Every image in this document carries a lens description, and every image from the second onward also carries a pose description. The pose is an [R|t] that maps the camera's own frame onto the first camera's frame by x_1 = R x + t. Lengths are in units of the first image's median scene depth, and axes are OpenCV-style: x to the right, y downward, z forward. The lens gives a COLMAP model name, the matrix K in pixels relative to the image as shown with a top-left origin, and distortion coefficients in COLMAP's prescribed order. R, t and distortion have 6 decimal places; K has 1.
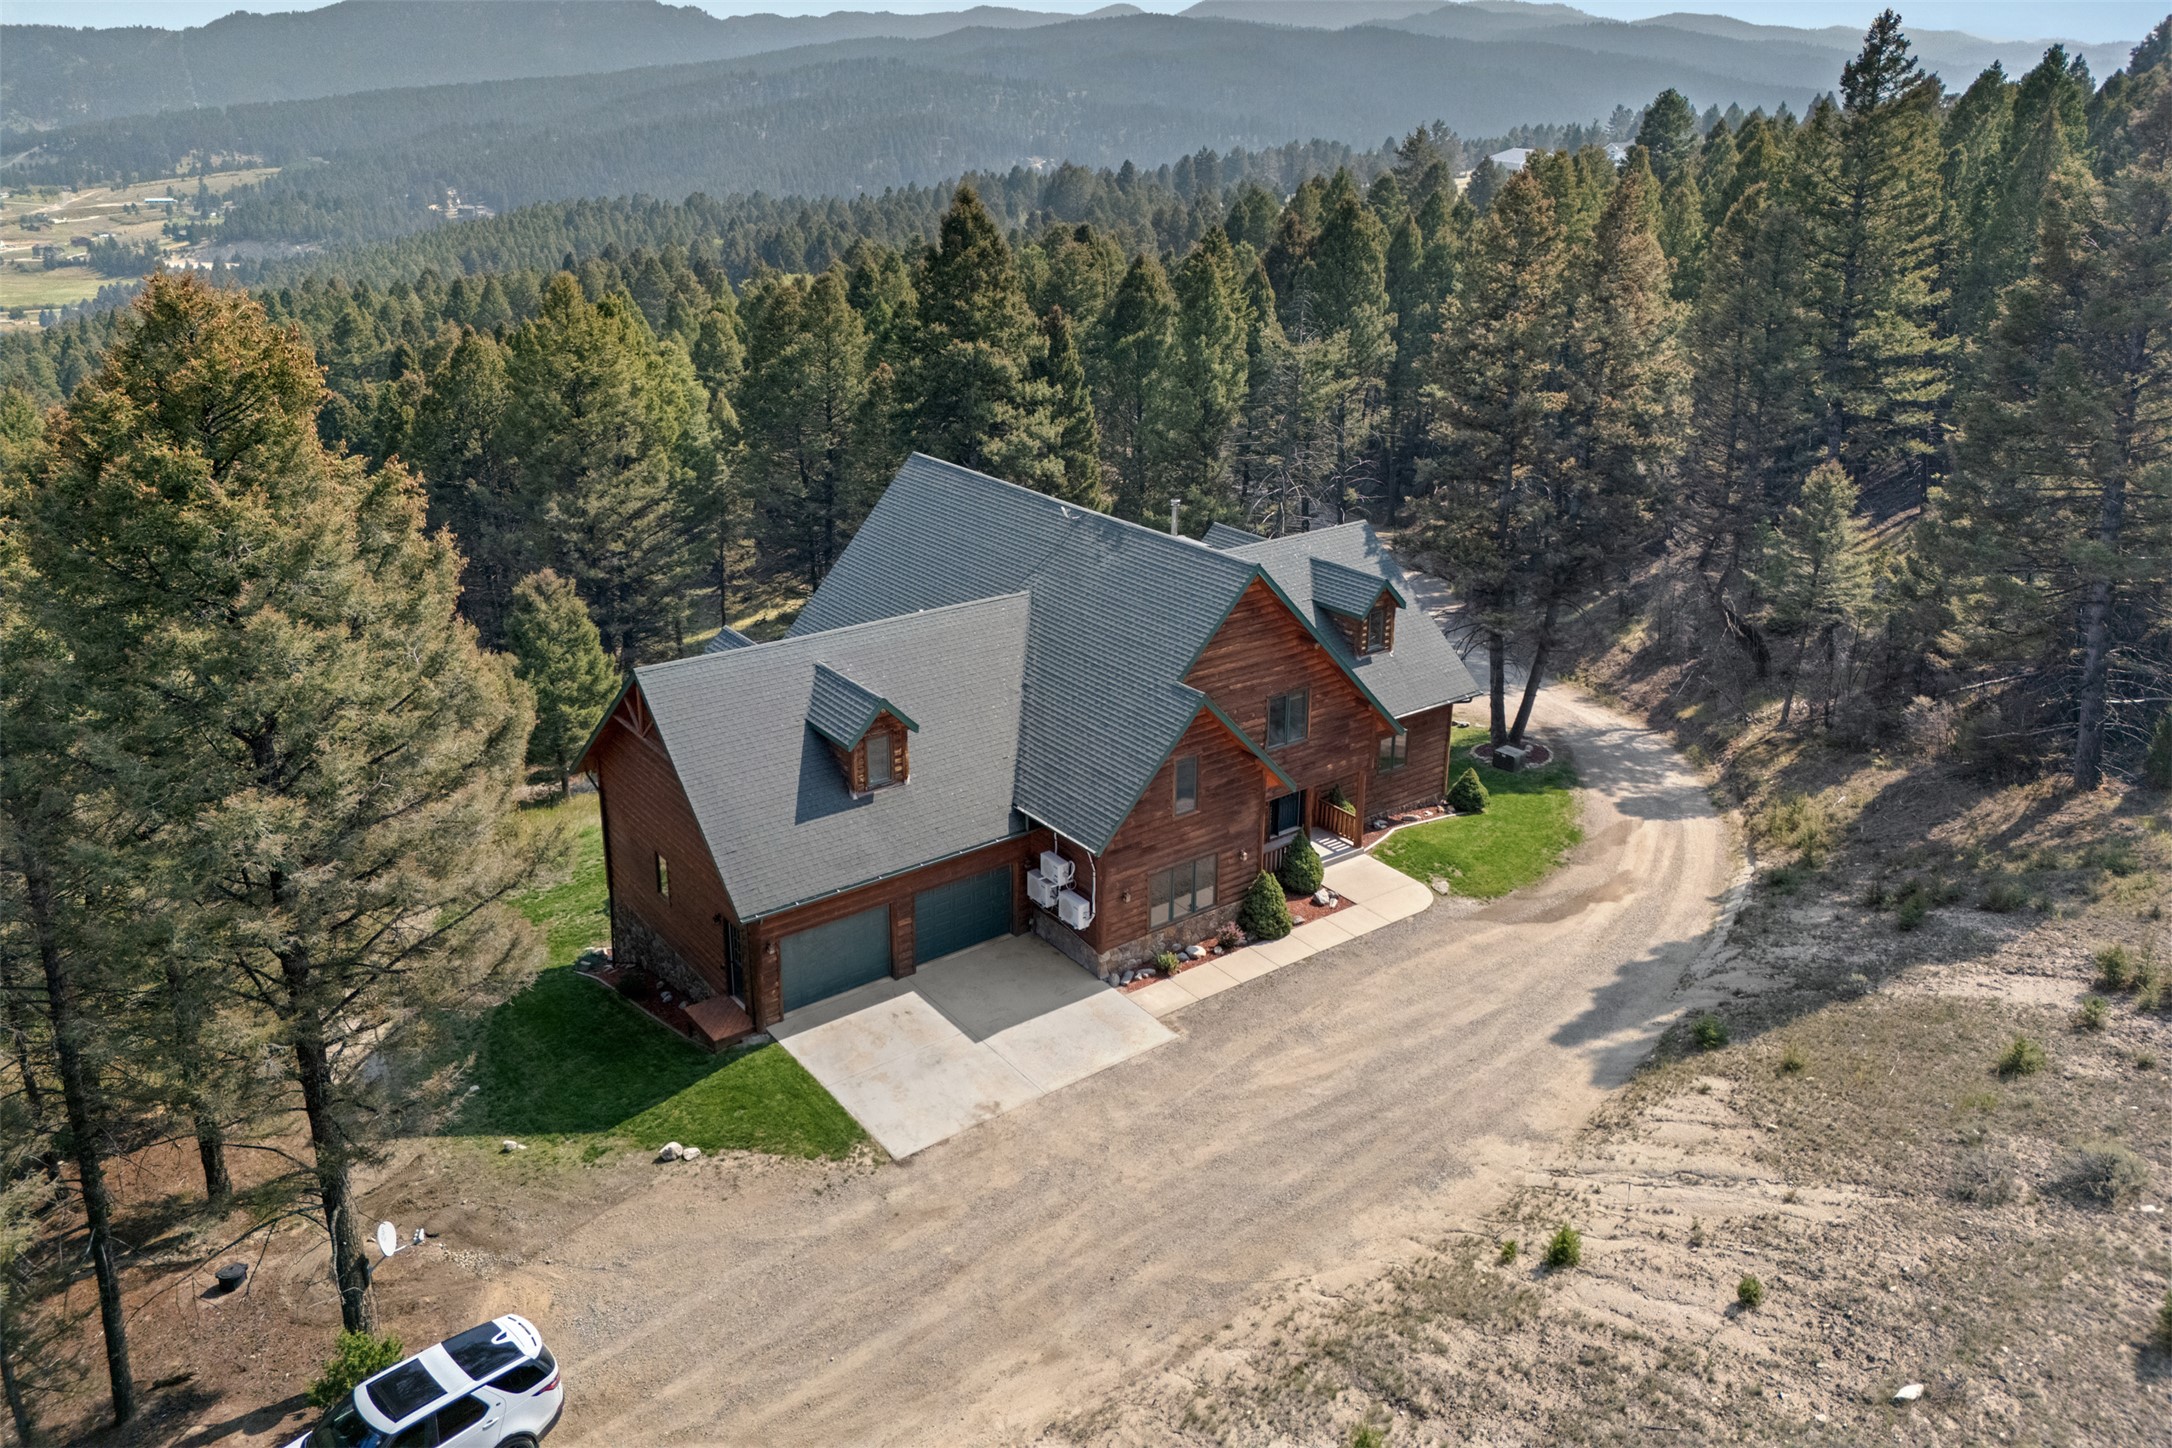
lens RADIAL K [[1595.2, 0, 1090.6], [0, 1595.2, 646.1], [0, 0, 1]] dist [0.096099, -0.104305]
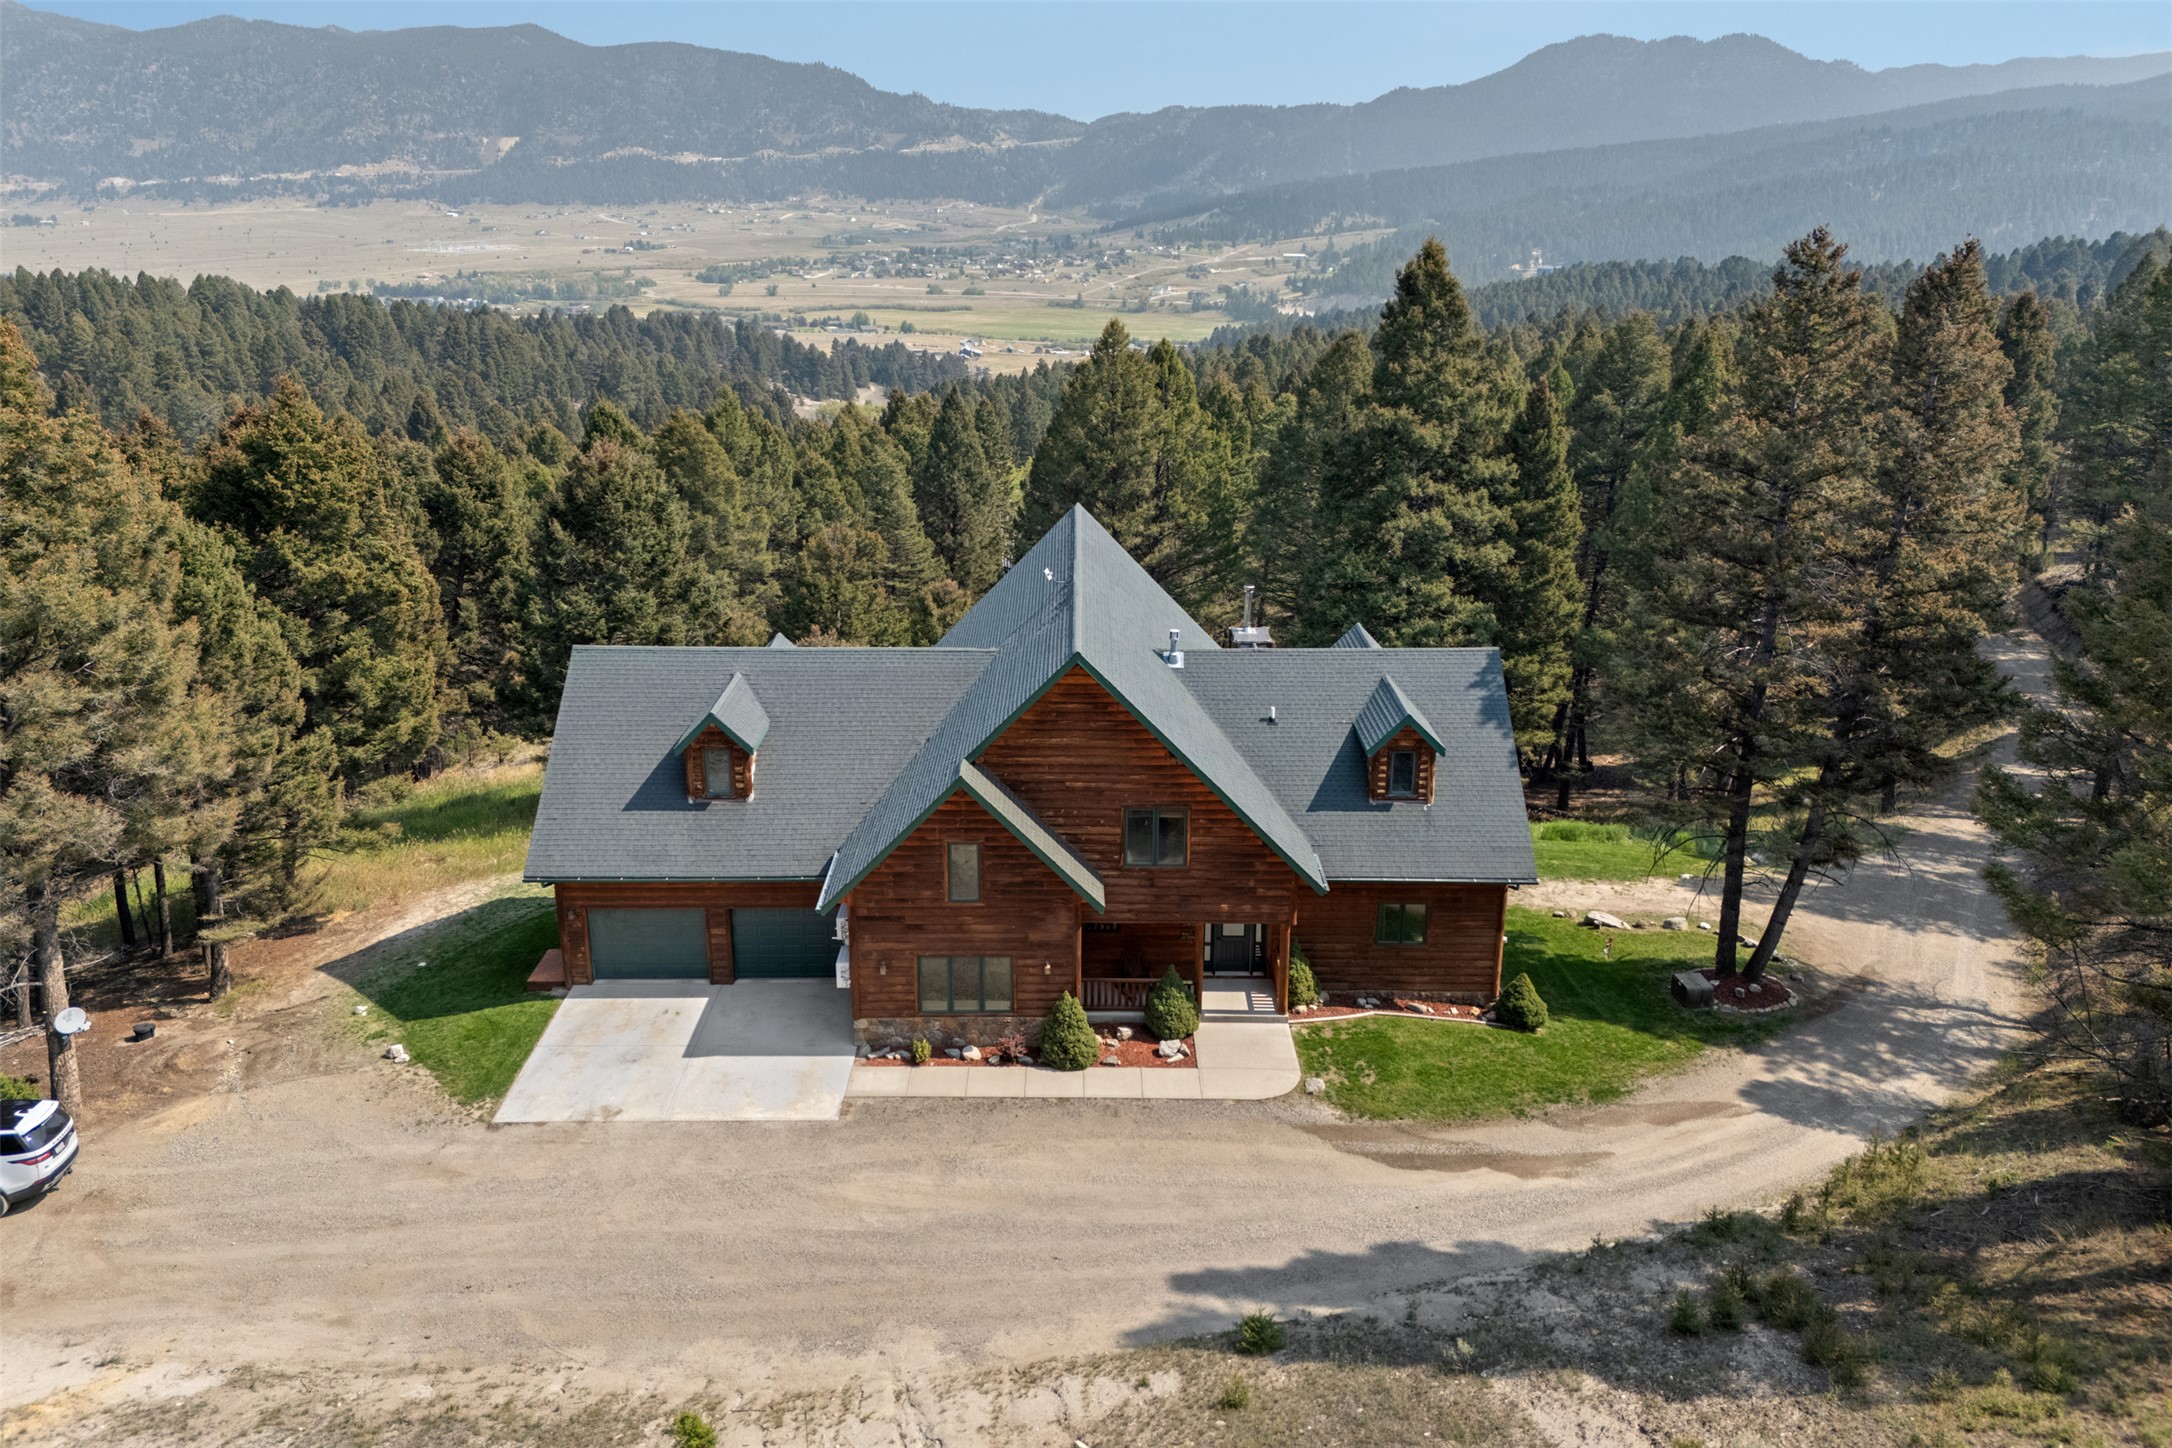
lens RADIAL K [[1590.2, 0, 1091.8], [0, 1590.2, 698.5], [0, 0, 1]] dist [0.086891, -0.100240]
pose [[0.799980, 0.187632, -0.569935, 0.639010], [-0.190099, 0.980174, 0.055859, -0.079351], [0.569117, 0.063658, 0.819789, 0.278042]]
